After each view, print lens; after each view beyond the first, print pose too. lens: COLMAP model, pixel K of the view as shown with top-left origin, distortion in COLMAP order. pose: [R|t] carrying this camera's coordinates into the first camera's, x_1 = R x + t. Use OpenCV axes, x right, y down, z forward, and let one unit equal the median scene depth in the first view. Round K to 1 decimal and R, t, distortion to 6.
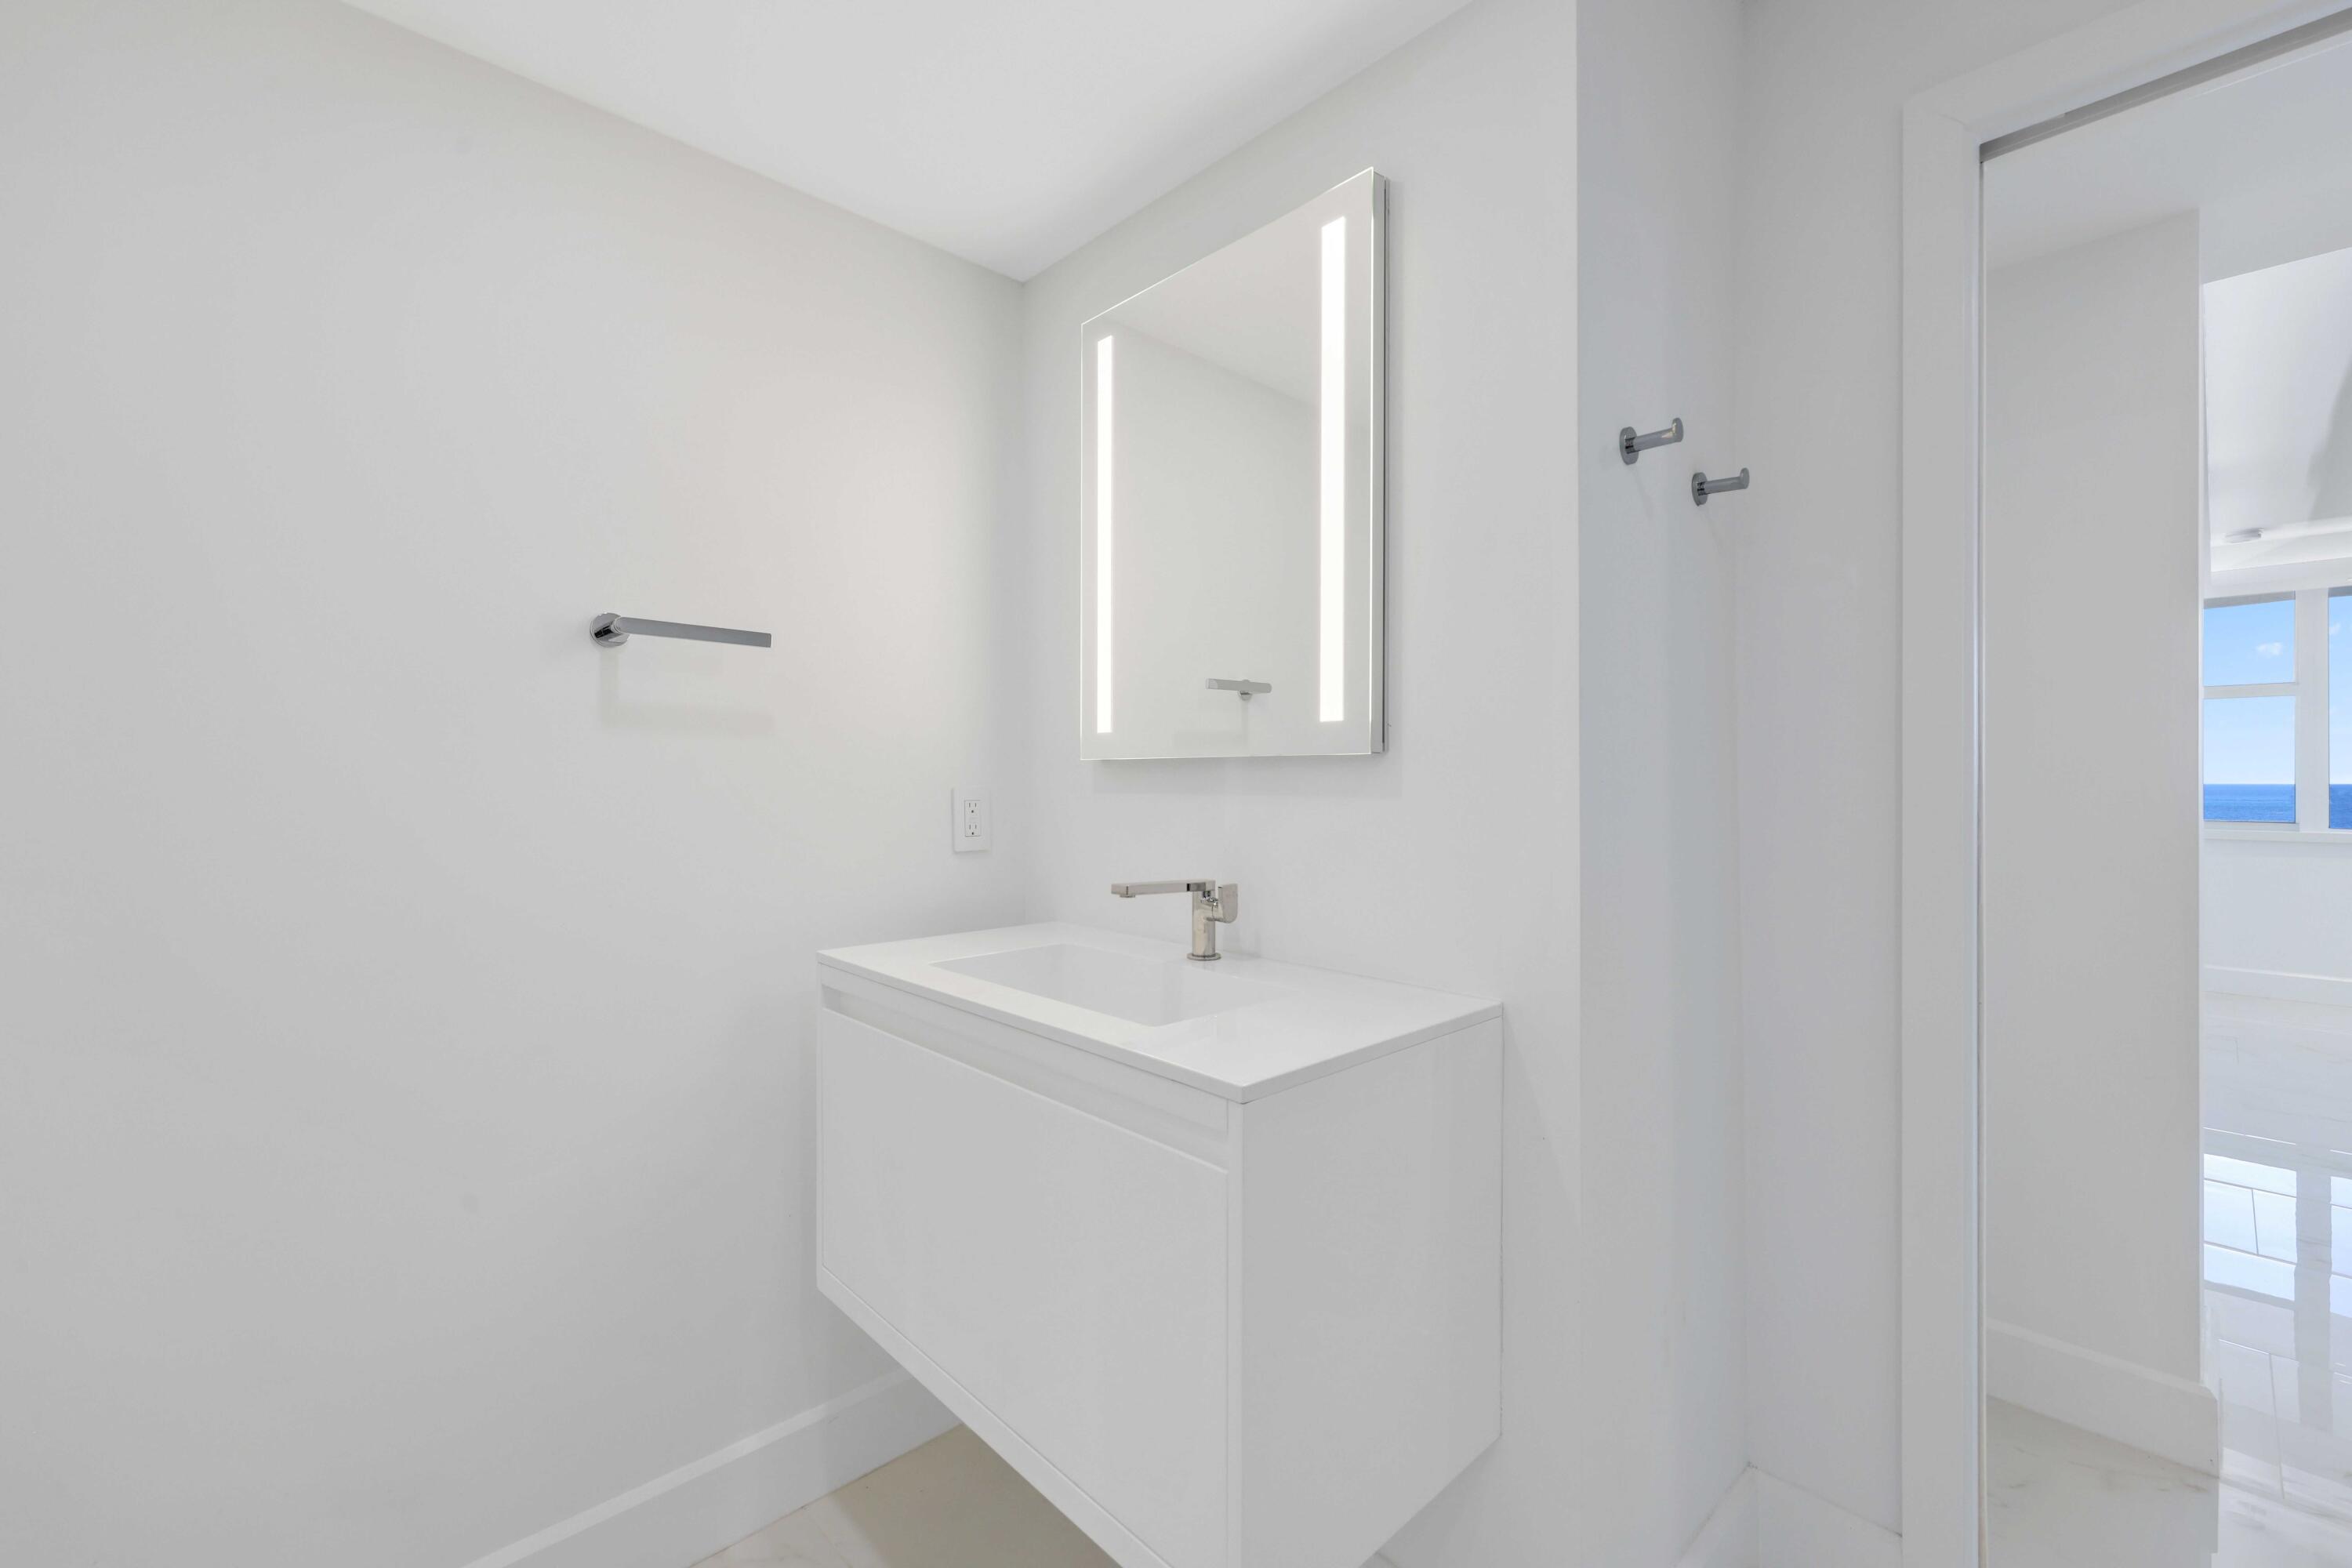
lens RADIAL K [[970.9, 0, 1176.7], [0, 970.9, 784.6], [0, 0, 1]] dist [-0.001167, 0.000188]
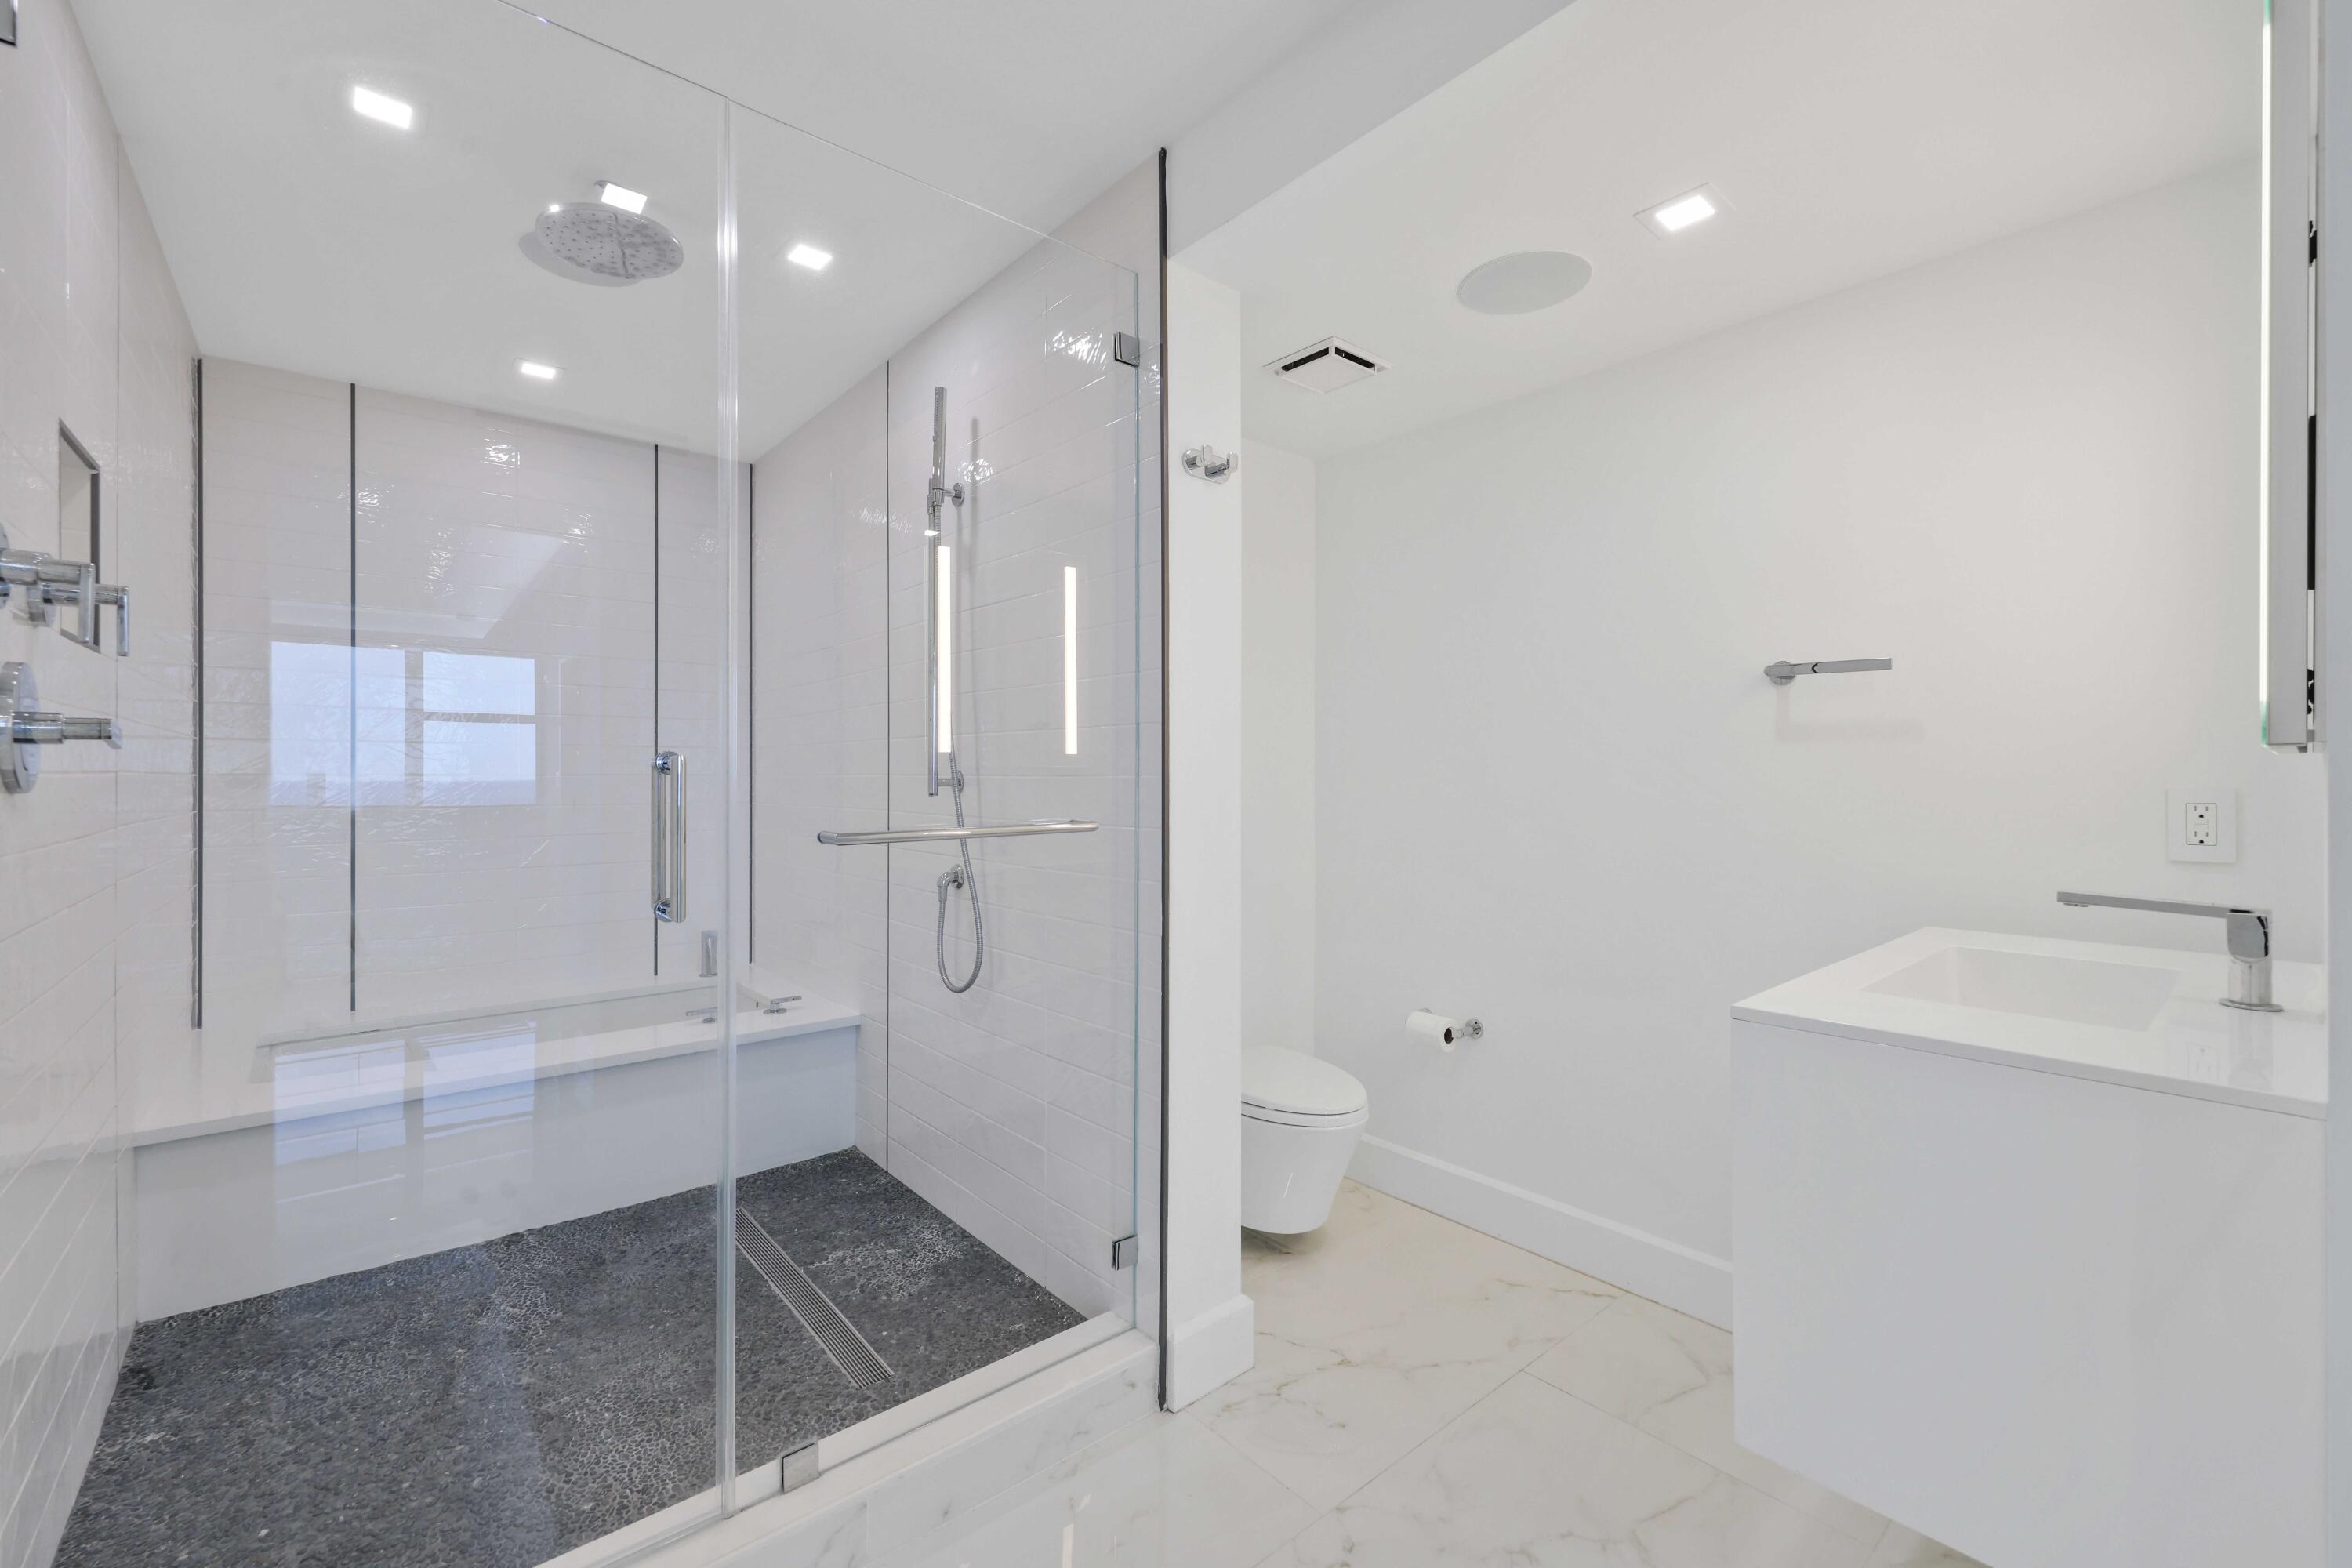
lens RADIAL K [[970.9, 0, 1178.3], [0, 970.9, 785.8], [0, 0, 1]] dist [-0.001167, 0.000188]
pose [[-0.048037, 0.007413, -0.998818, 0.846316], [-0.000336, 0.999972, 0.007438, -0.005920], [0.998845, 0.000693, -0.048034, 0.176253]]
